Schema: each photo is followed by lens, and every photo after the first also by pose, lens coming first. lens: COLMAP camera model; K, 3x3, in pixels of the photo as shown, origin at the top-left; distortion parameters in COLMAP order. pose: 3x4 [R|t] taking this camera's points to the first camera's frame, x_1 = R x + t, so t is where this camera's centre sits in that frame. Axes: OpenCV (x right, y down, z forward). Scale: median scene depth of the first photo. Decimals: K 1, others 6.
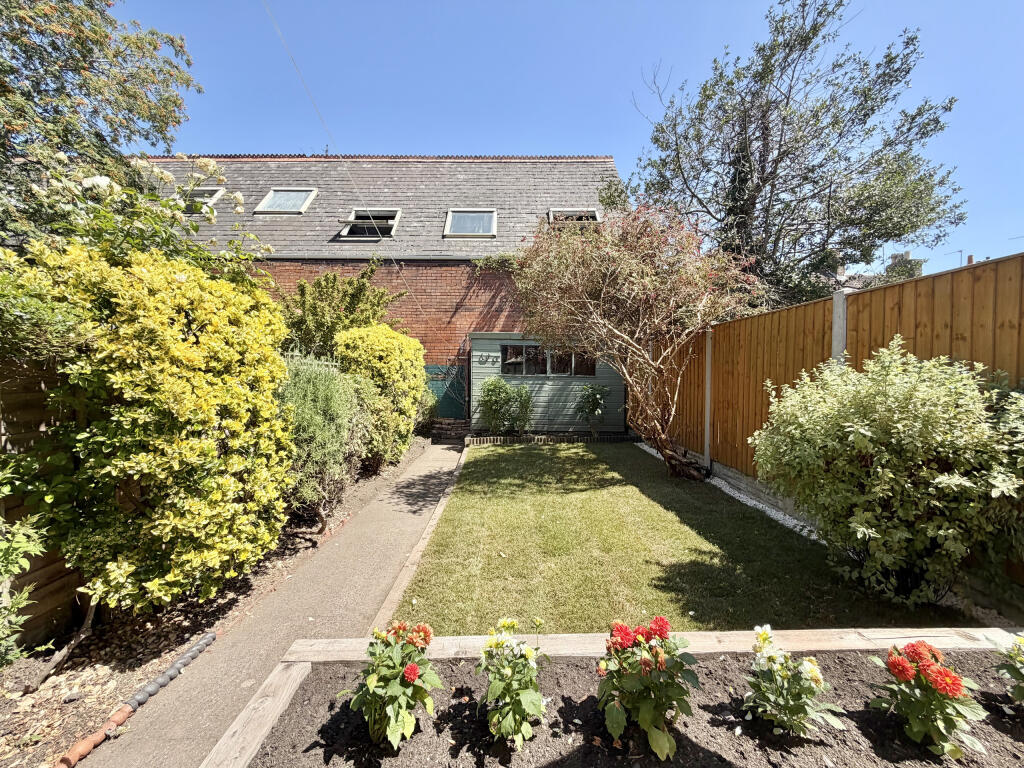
lens RADIAL K [[409.1, 0, 508.7], [0, 409.1, 386.2], [0, 0, 1]] dist [-0.000807, 0.000061]
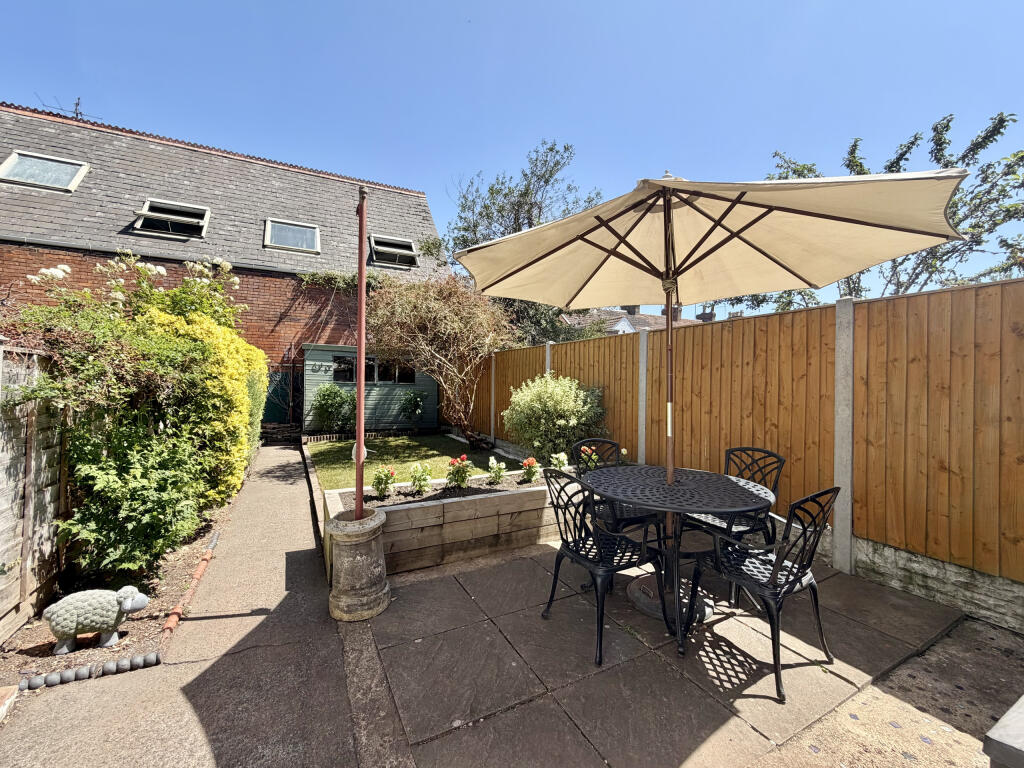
lens RADIAL K [[409.1, 0, 508.7], [0, 409.1, 386.2], [0, 0, 1]] dist [-0.000807, 0.000061]
pose [[0.894539, 0.004820, 0.446964, -0.088787], [0.003184, 0.999848, -0.017154, 0.005595], [-0.446979, 0.016768, 0.894387, -0.241479]]
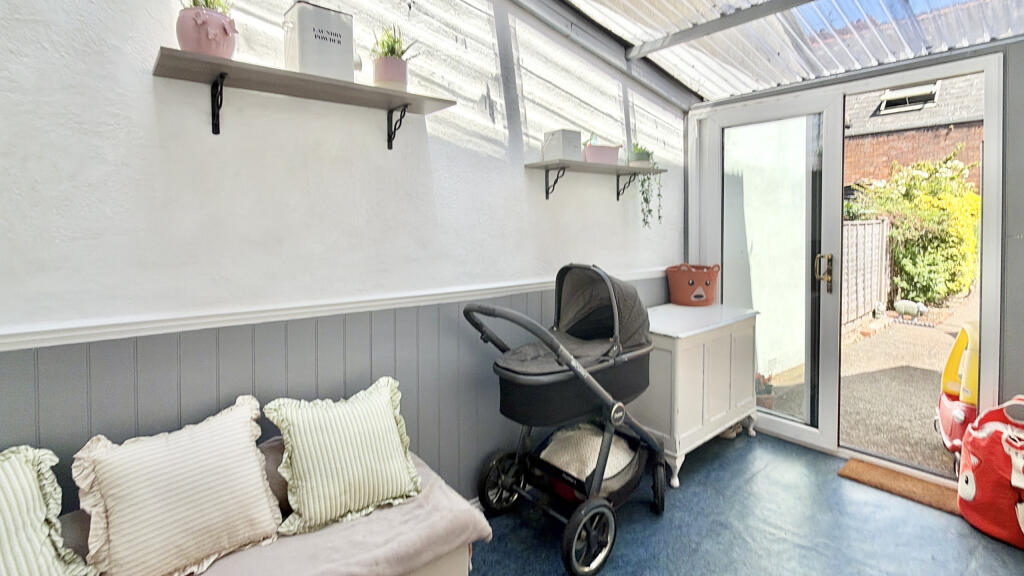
lens RADIAL K [[481.9, 0, 513.4], [0, 481.9, 233.3], [0, 0, 1]] dist [-0.001958, -0.000342]
pose [[0.633515, 0.008027, -0.773688, 0.007928], [-0.010438, 0.999944, 0.001828, 0.009048], [0.773660, 0.006918, 0.633564, -0.956794]]
